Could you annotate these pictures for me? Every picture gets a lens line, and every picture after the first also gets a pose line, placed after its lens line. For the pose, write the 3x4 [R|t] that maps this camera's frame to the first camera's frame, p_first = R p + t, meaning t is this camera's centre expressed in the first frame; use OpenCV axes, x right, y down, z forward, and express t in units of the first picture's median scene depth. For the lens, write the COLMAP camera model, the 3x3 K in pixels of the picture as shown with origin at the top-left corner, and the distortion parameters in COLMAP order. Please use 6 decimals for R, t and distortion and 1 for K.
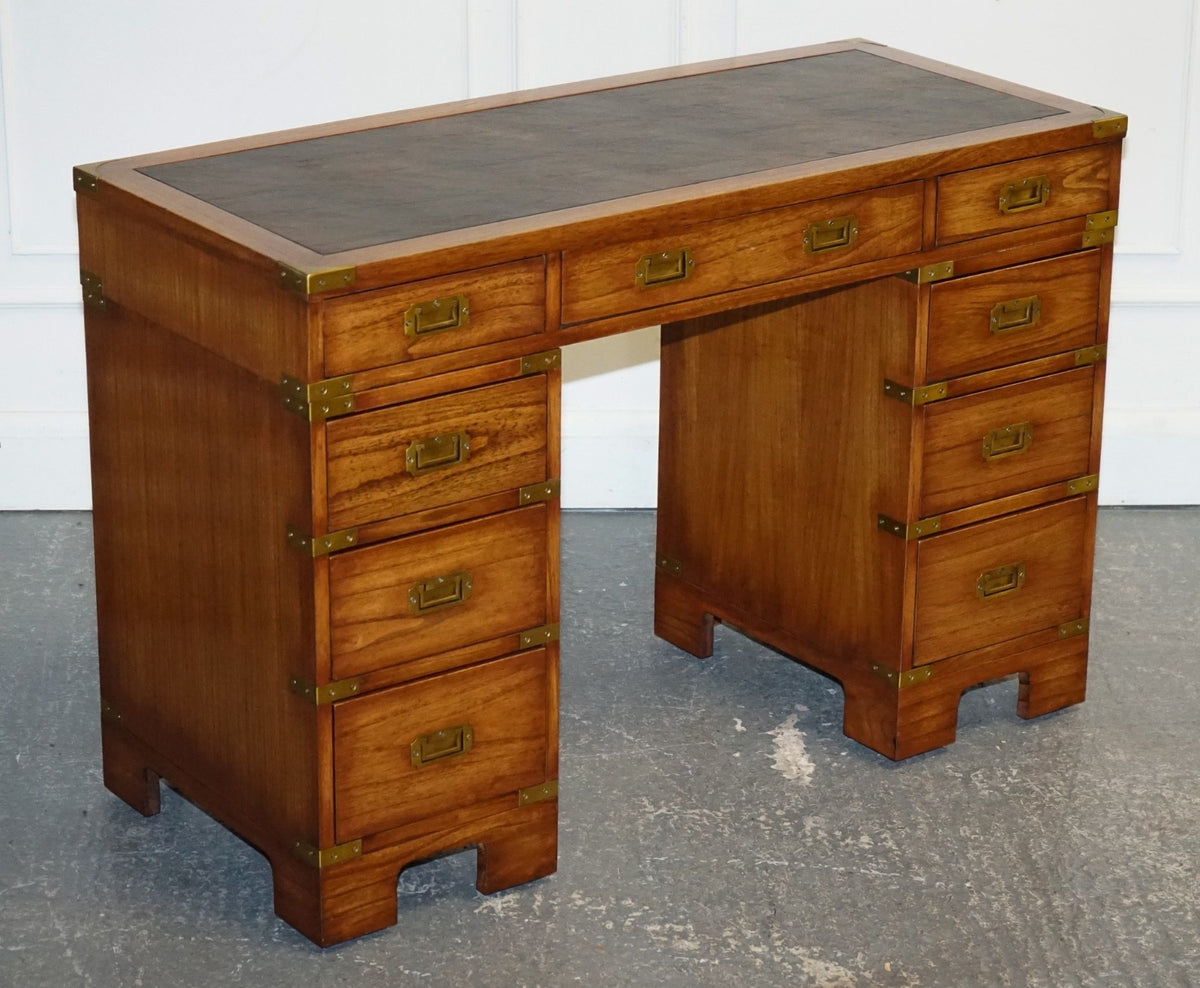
lens RADIAL K [[3388.5, 0, 600.2], [0, 3388.5, 495.1], [0, 0, 1]] dist [-0.190075, -0.624931]
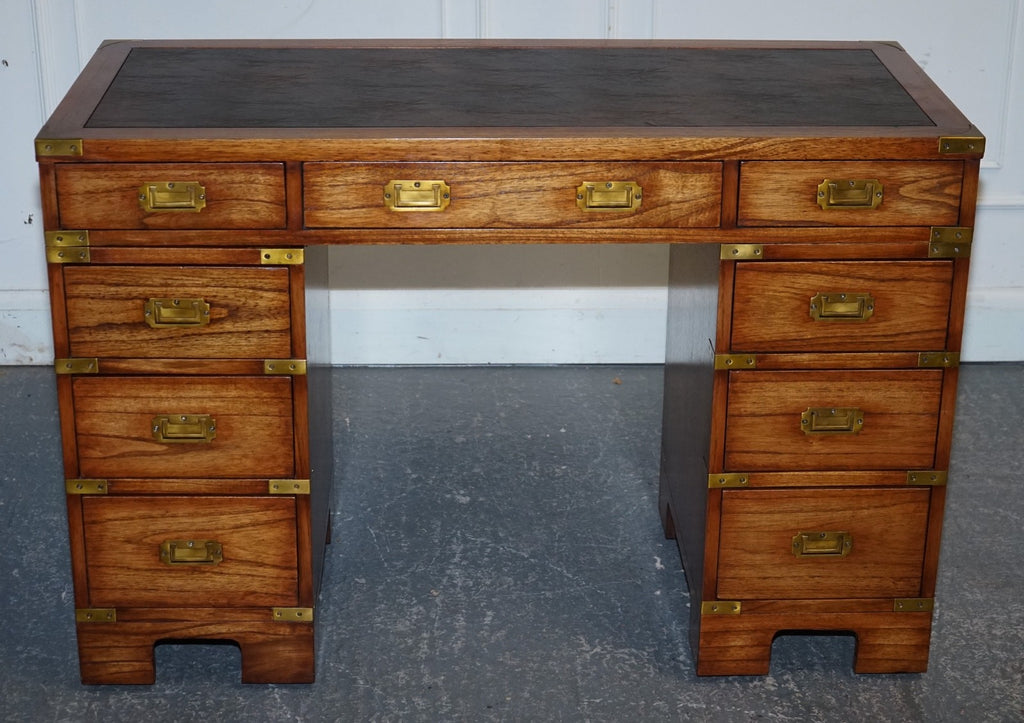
lens RADIAL K [[1888.2, 0, 511.3], [0, 1888.2, 338.9], [0, 0, 1]] dist [-0.000610, -0.265337]
pose [[0.830557, 0.221424, -0.511025, 0.377461], [-0.201606, 0.974874, 0.094740, -0.087319], [0.519163, 0.024338, 0.854329, 0.493684]]
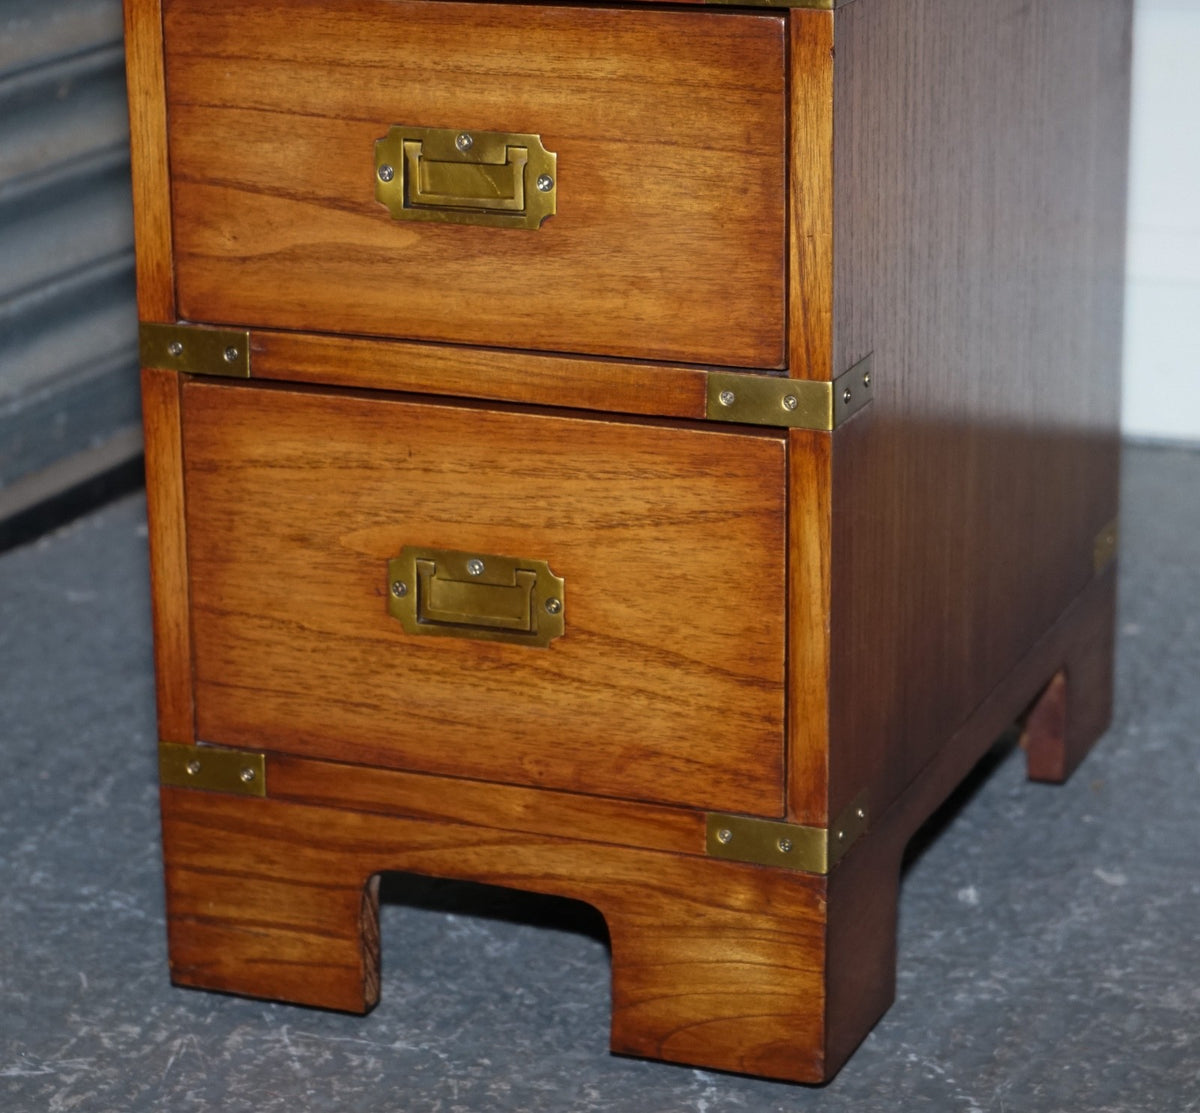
lens RADIAL K [[3588.3, 0, 600.3], [0, 3588.3, 556.8], [0, 0, 1]] dist [-0.088068, -1.058893]
pose [[0.532641, 0.239312, -0.811803, 0.296508], [-0.275714, 0.955930, 0.100898, 0.024653], [0.800172, 0.170083, 0.575149, 0.786788]]
